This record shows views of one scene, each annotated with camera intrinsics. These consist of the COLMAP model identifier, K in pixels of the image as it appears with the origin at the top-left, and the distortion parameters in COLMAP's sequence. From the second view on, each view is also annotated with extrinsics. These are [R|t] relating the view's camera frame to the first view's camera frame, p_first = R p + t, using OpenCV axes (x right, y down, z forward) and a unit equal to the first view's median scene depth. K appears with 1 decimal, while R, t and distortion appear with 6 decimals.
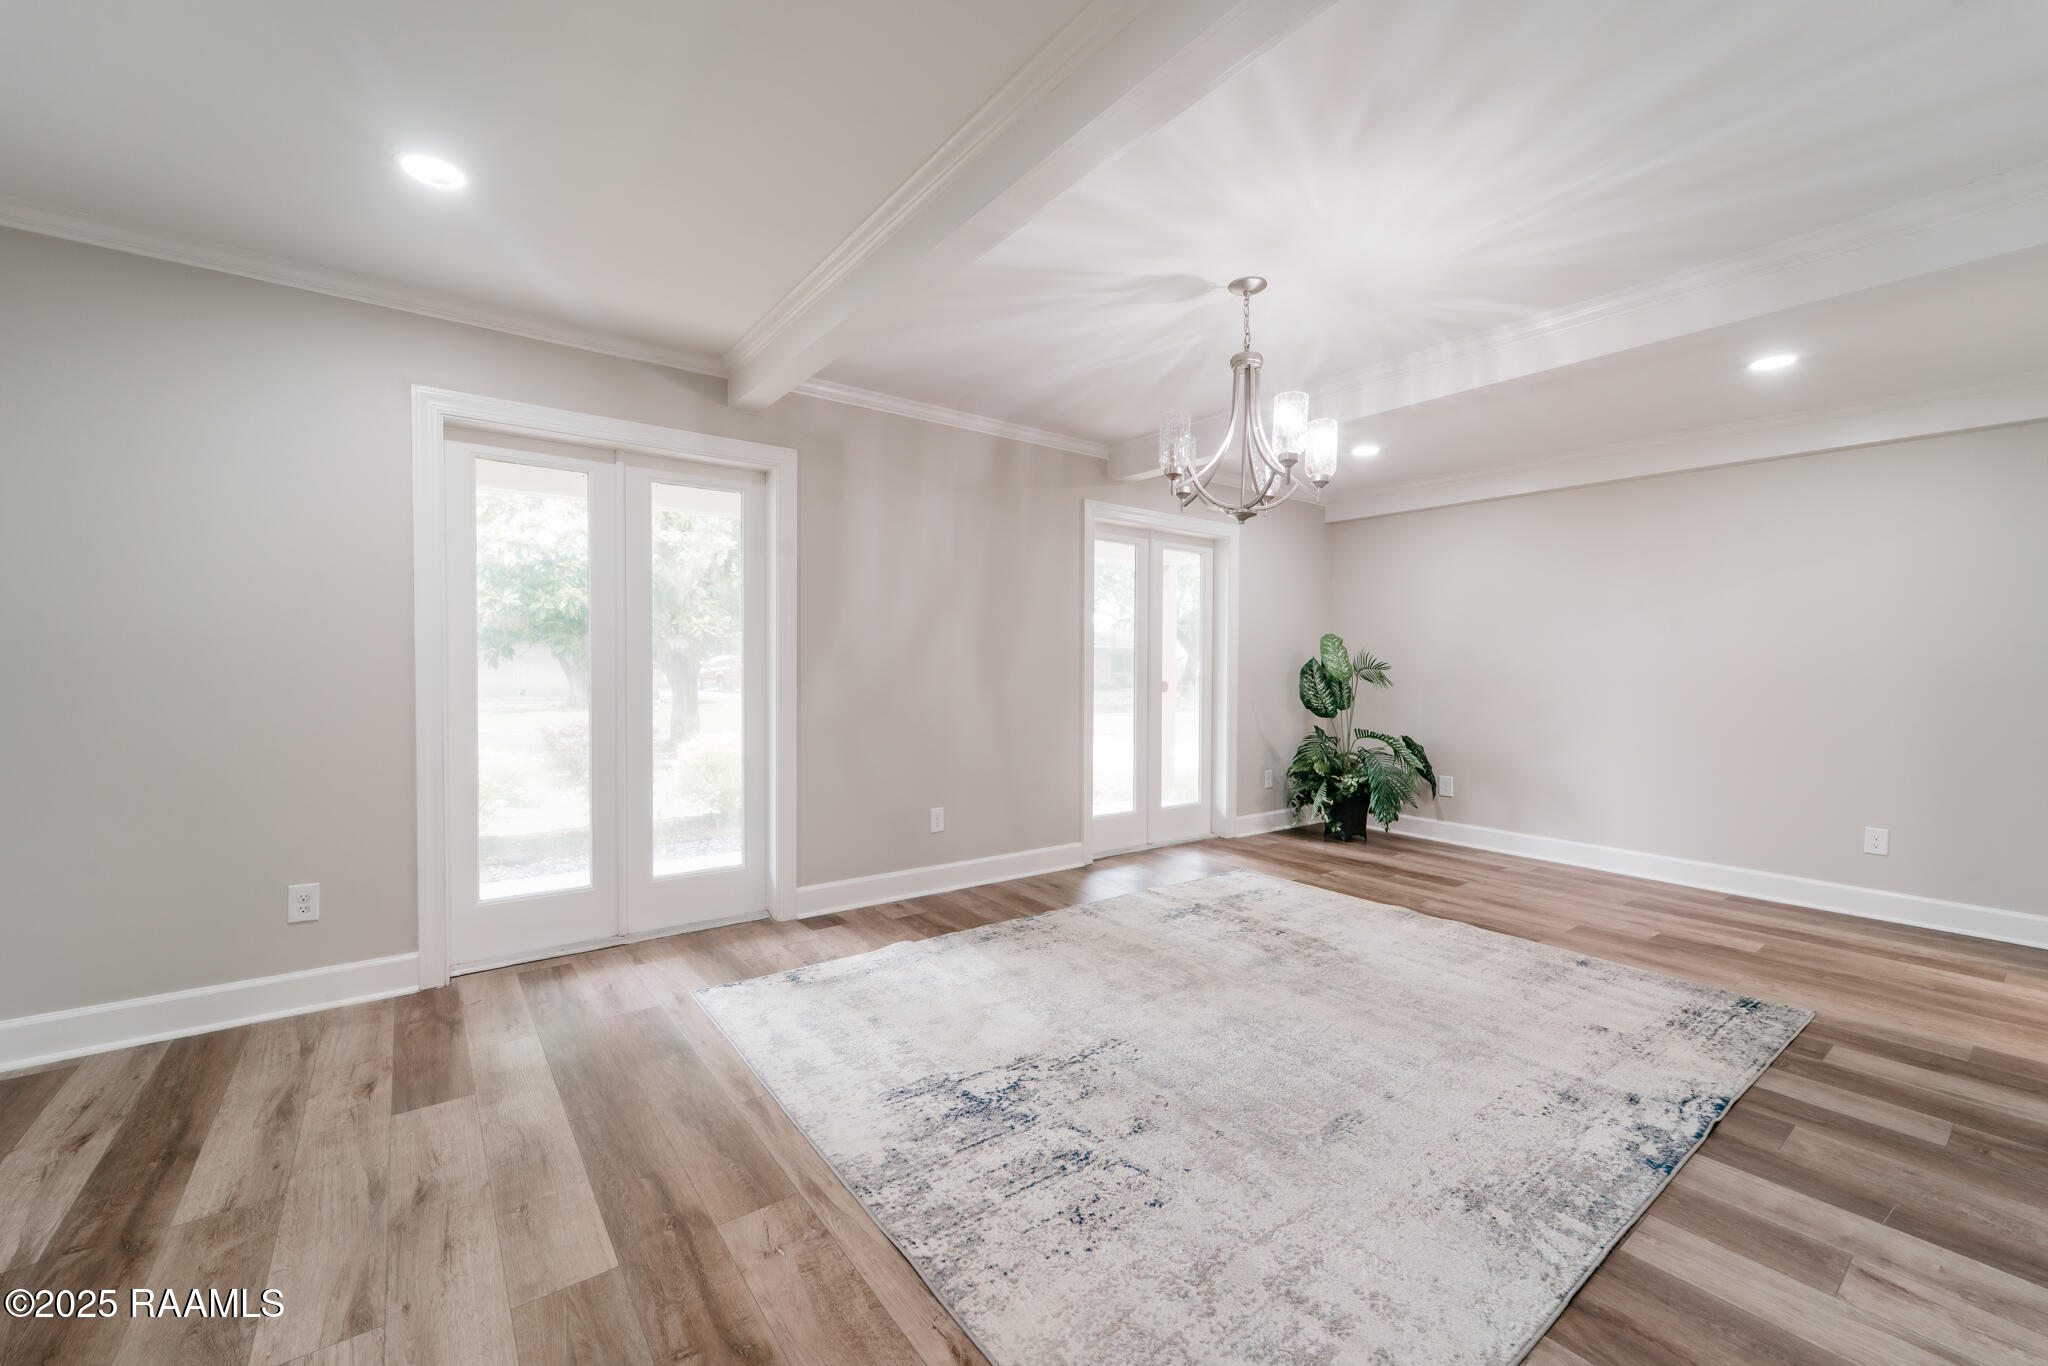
lens RADIAL K [[815.1, 0, 1013.3], [0, 815.1, 686.0], [0, 0, 1]] dist [-0.000493, -0.000083]
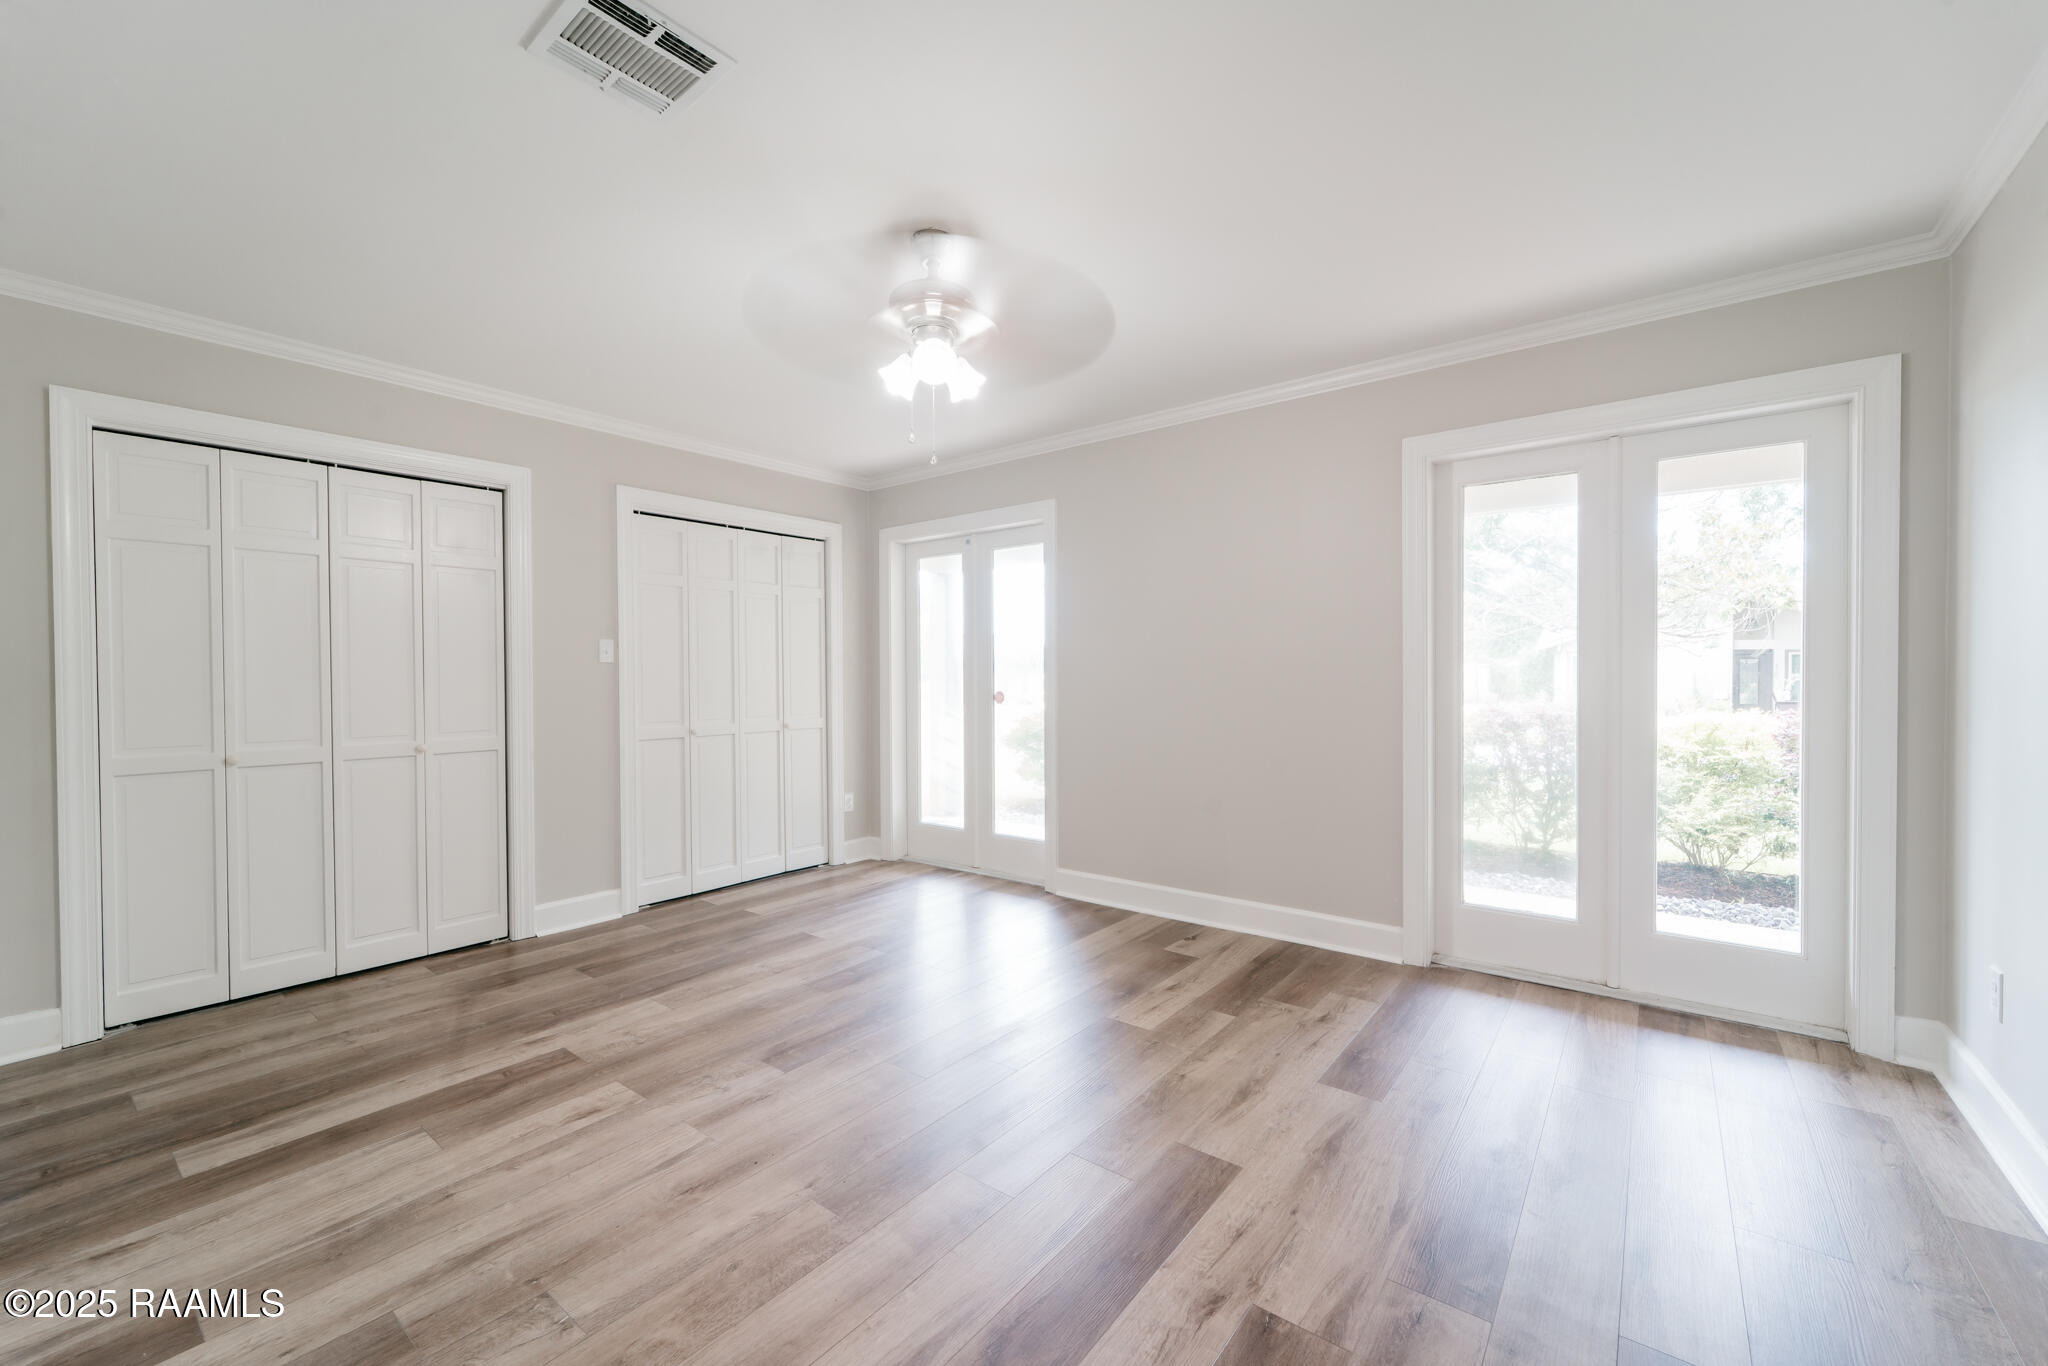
lens RADIAL K [[815.1, 0, 1013.3], [0, 815.1, 686.0], [0, 0, 1]] dist [-0.000493, -0.000083]
pose [[0.253656, 0.005041, -0.967281, 0.217721], [-0.021788, 0.999762, -0.000503, -0.002434], [0.967049, 0.021203, 0.253705, 0.157775]]
